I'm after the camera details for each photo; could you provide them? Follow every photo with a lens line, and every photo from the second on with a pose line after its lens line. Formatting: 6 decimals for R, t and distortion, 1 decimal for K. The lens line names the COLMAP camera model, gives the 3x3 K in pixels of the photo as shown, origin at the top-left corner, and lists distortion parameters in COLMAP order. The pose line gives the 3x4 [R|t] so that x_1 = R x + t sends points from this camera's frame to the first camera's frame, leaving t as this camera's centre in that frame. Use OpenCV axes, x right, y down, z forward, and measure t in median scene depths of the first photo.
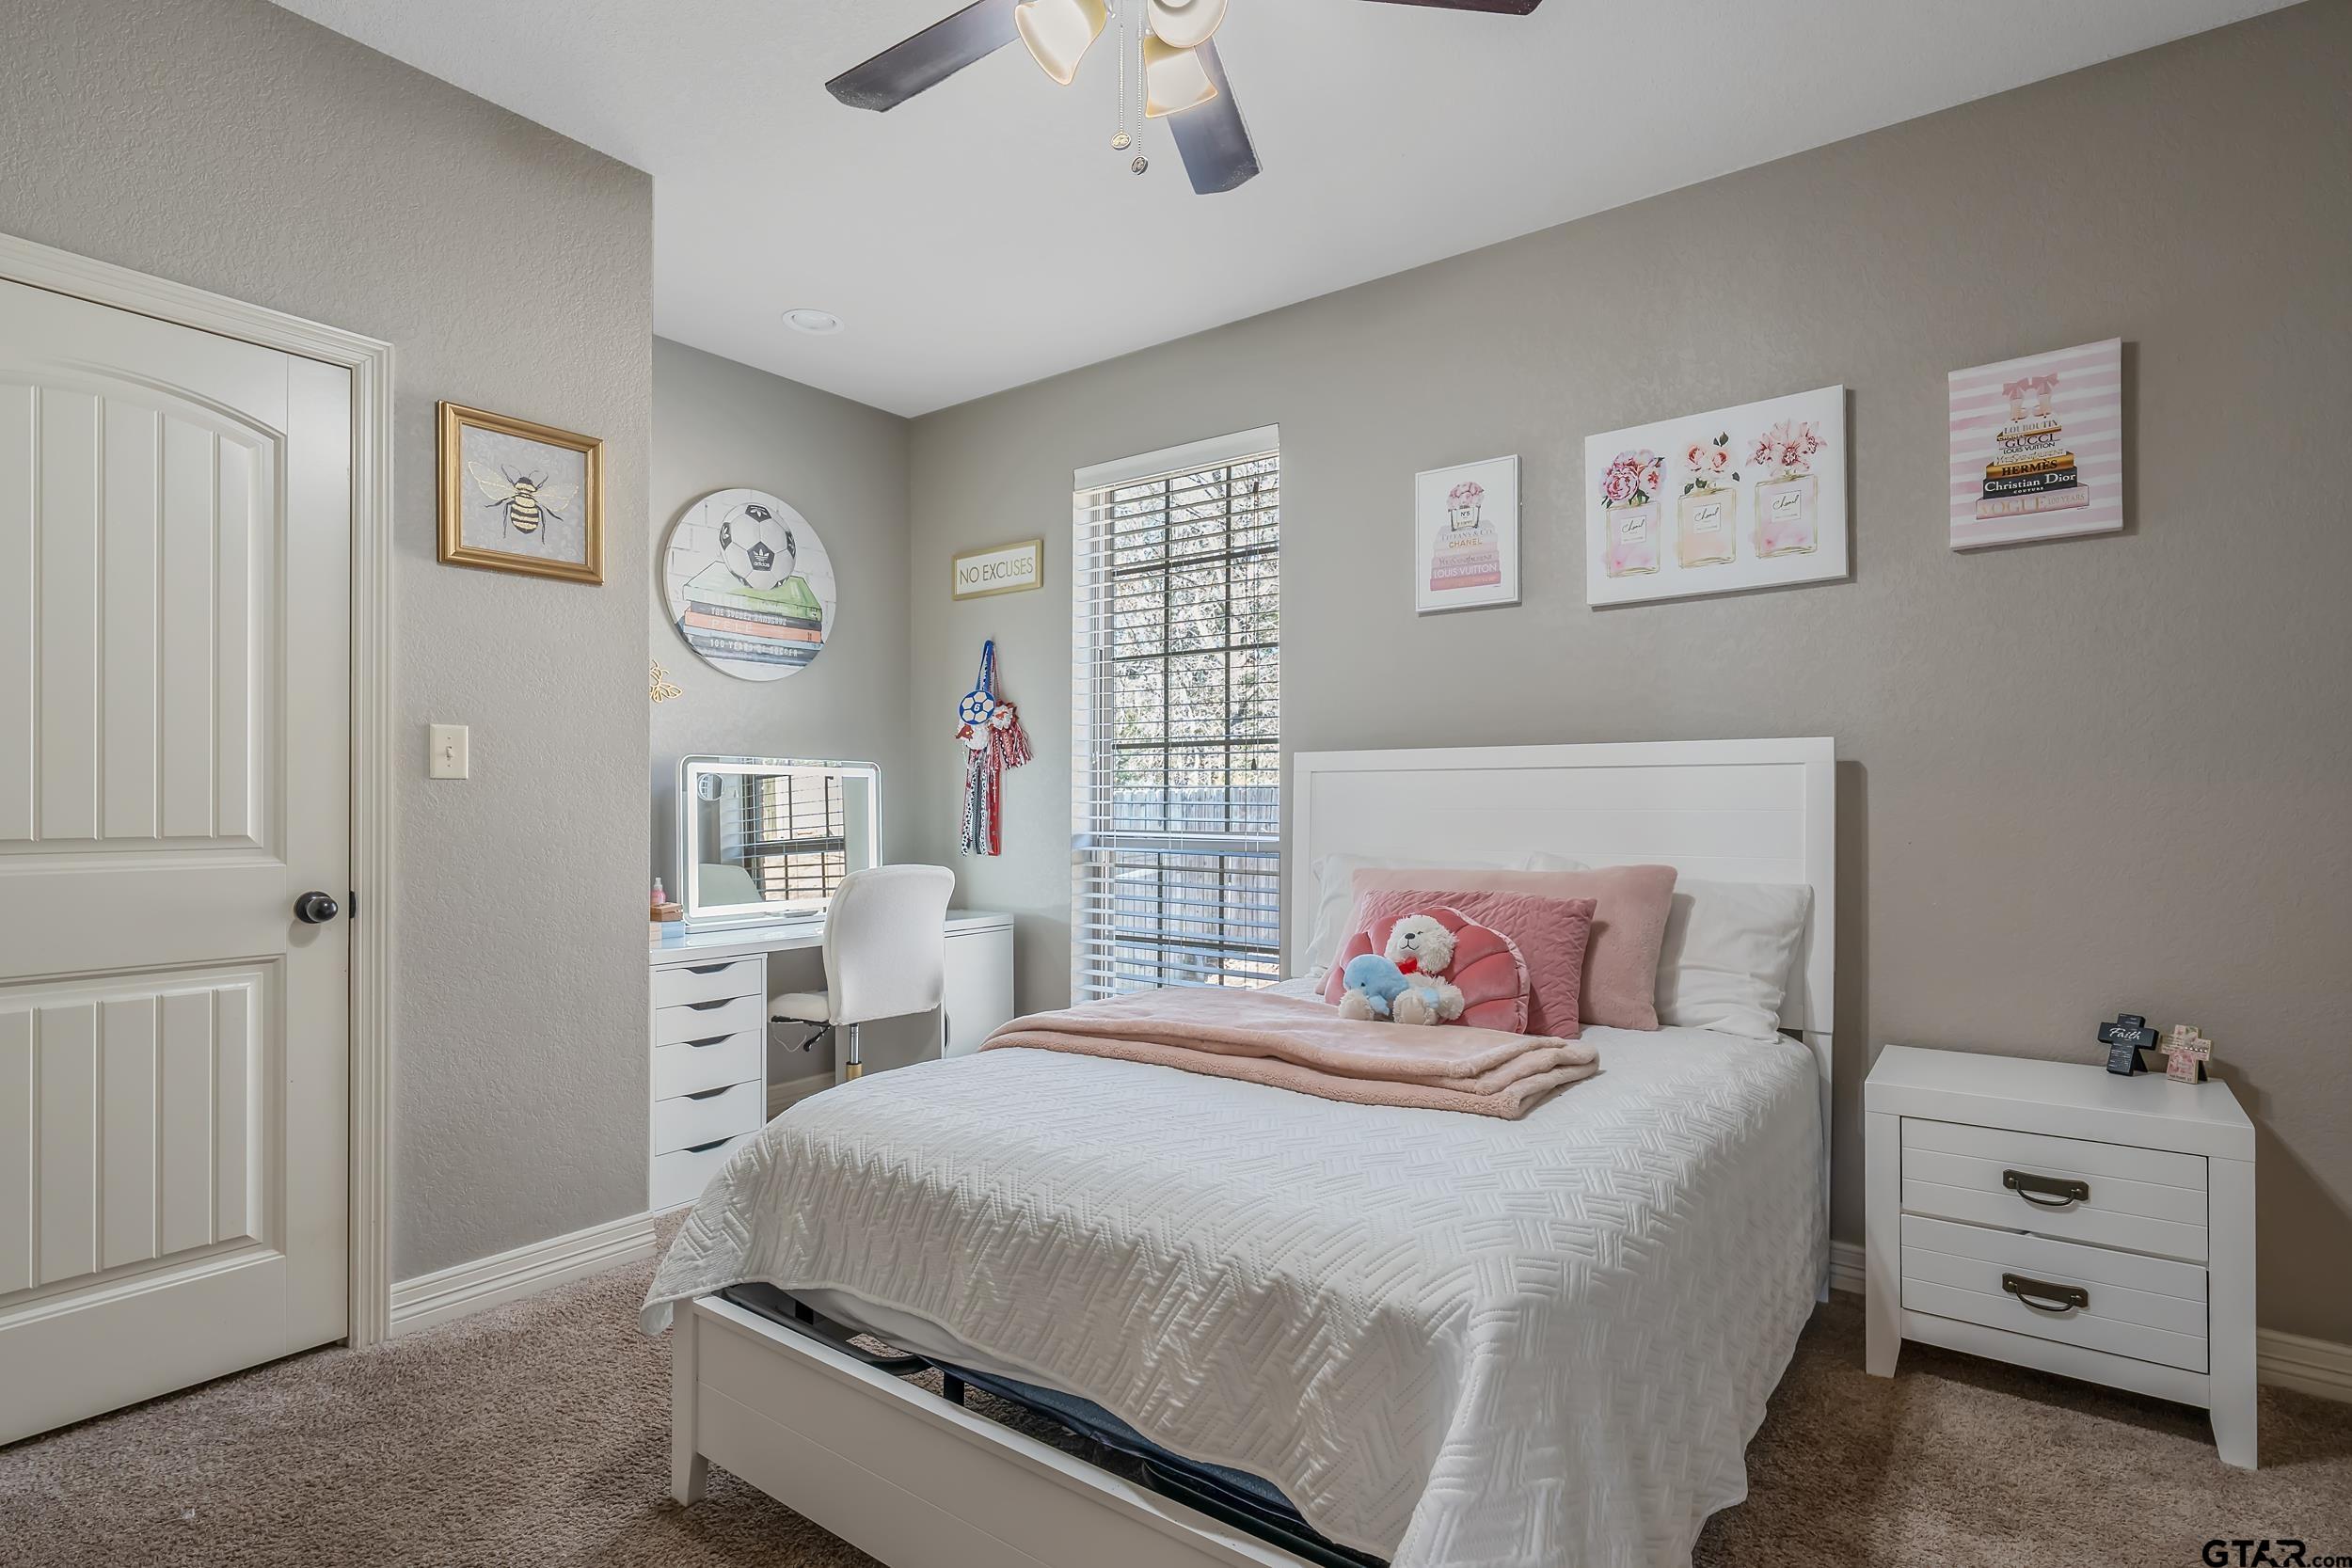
lens RADIAL K [[1130.4, 0, 1190.3], [0, 1130.4, 796.0], [0, 0, 1]] dist [-0.001106, -0.000106]
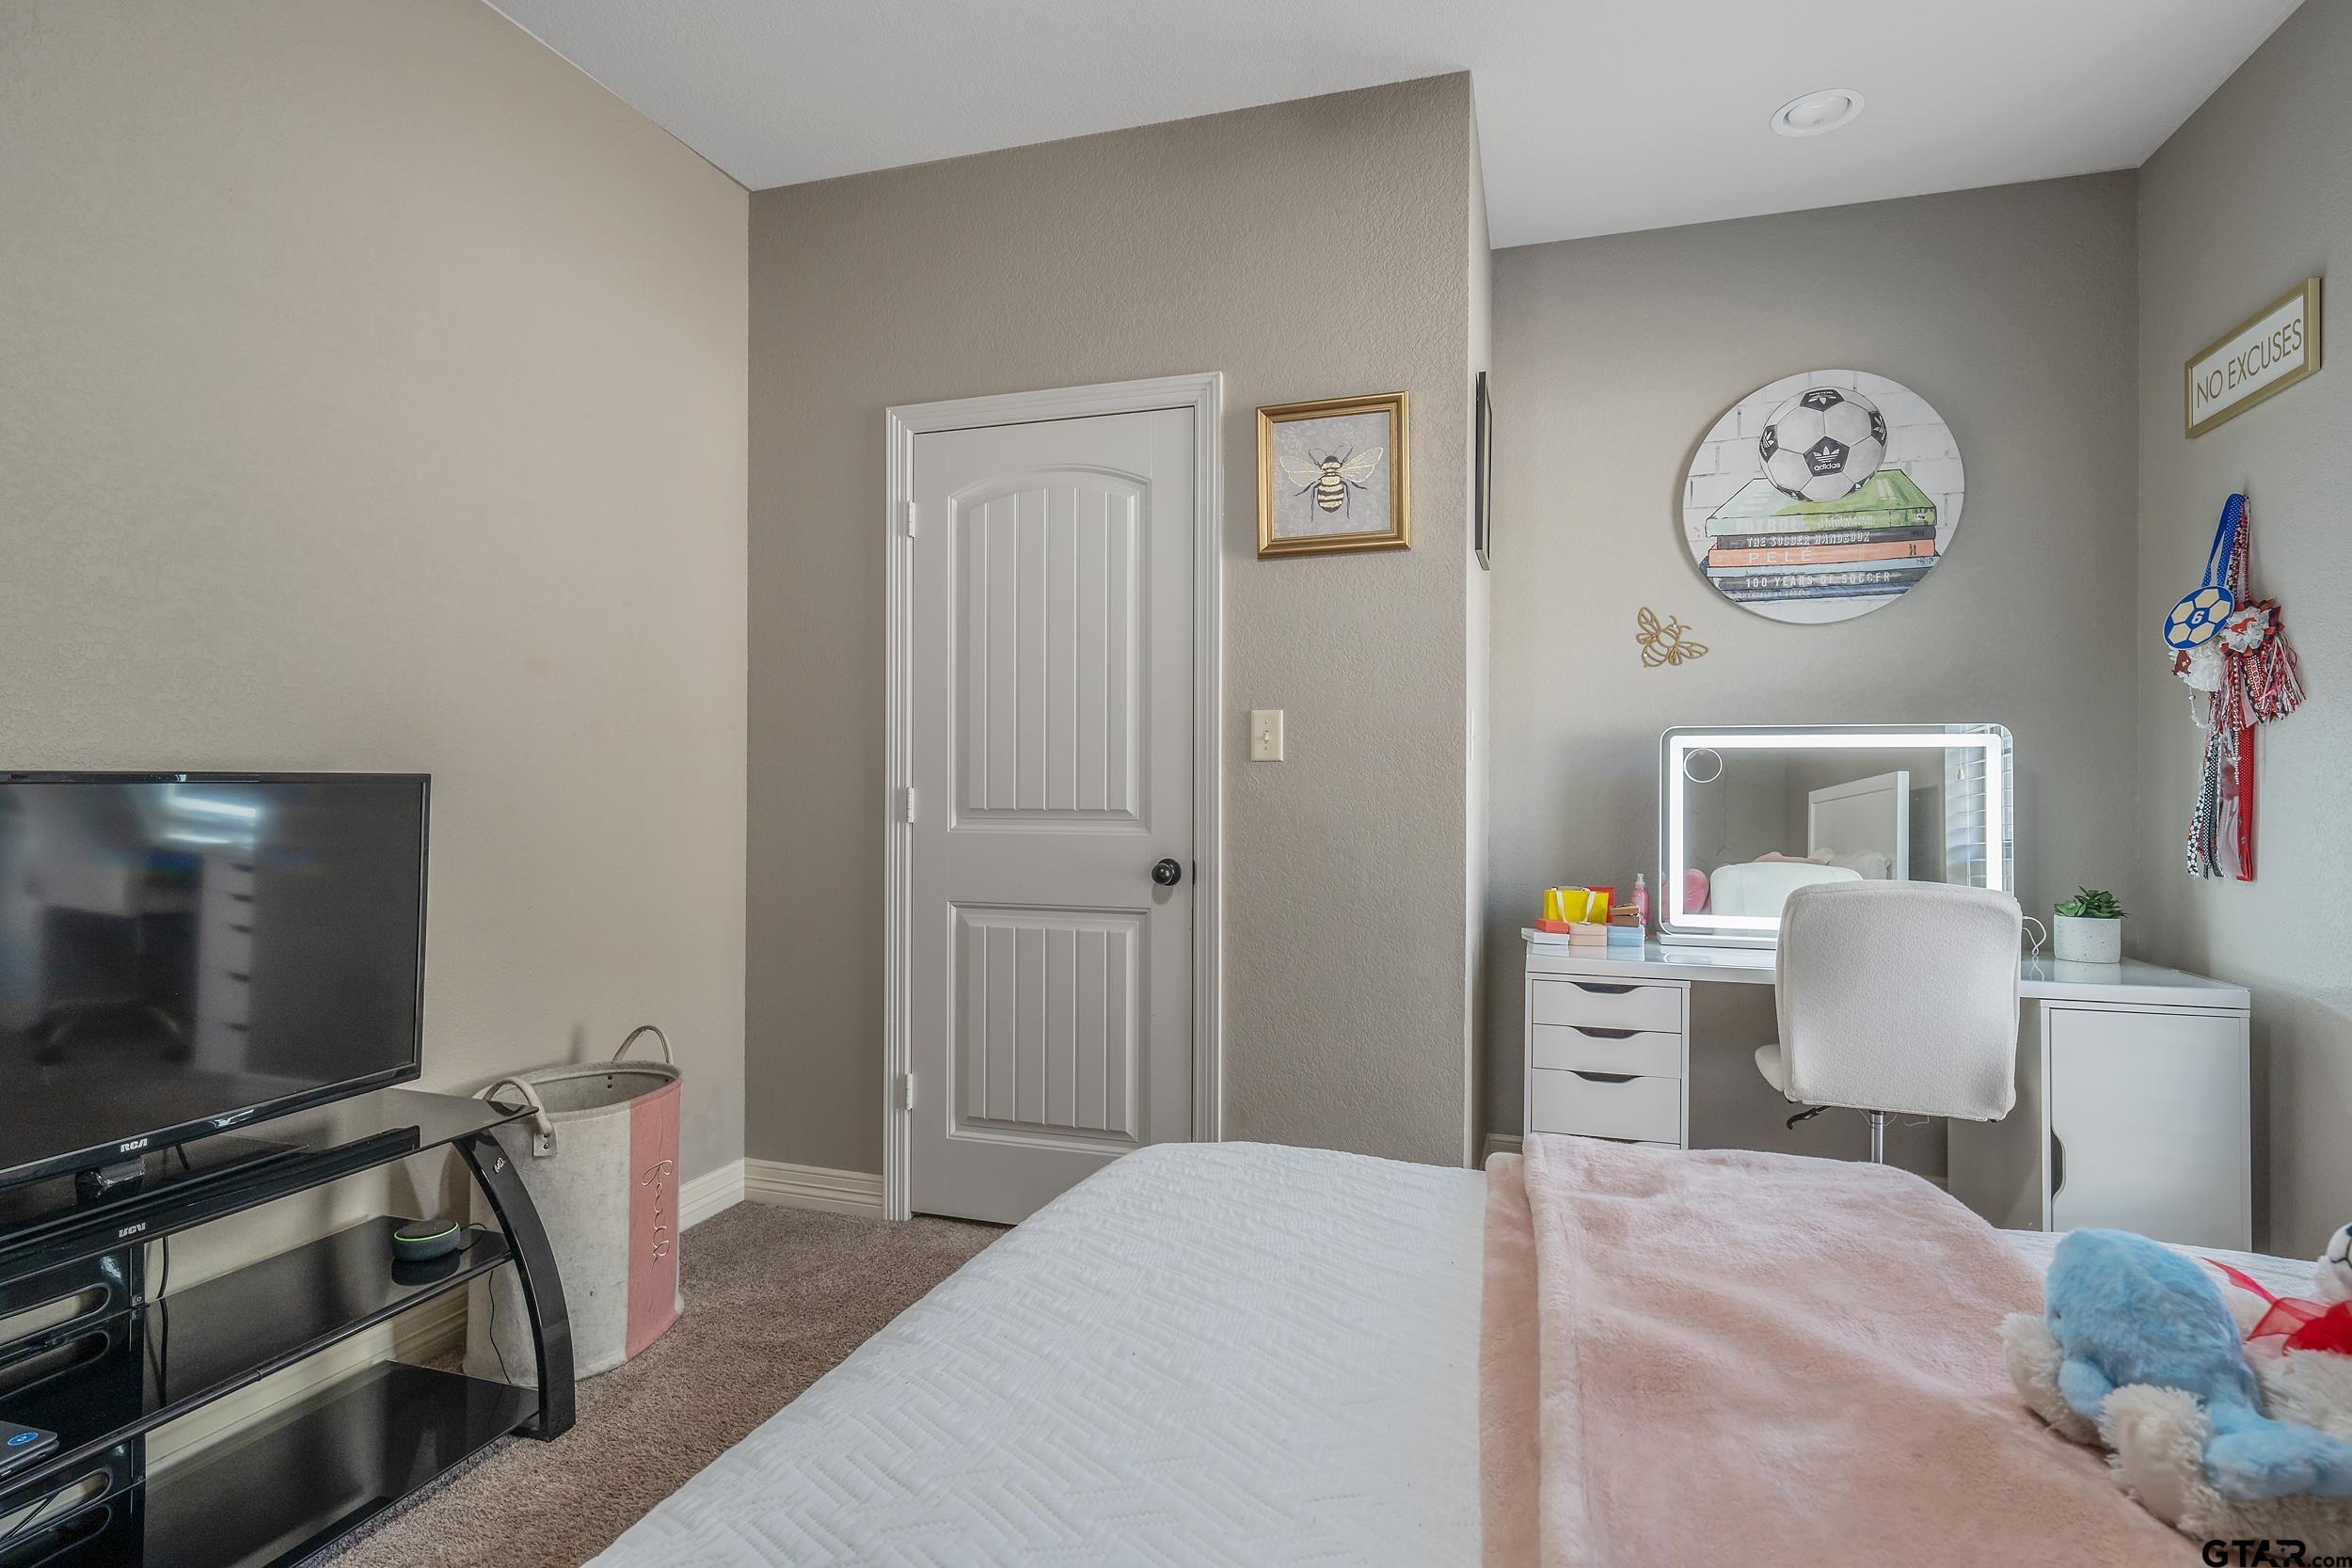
lens RADIAL K [[1172.9, 0, 1179.7], [0, 1172.9, 778.3], [0, 0, 1]] dist [0.000958, 0.000337]
pose [[0.321913, -0.006056, -0.946750, 0.225008], [0.003993, 0.999979, -0.005039, 0.003757], [0.946761, -0.002158, 0.321930, 0.355633]]
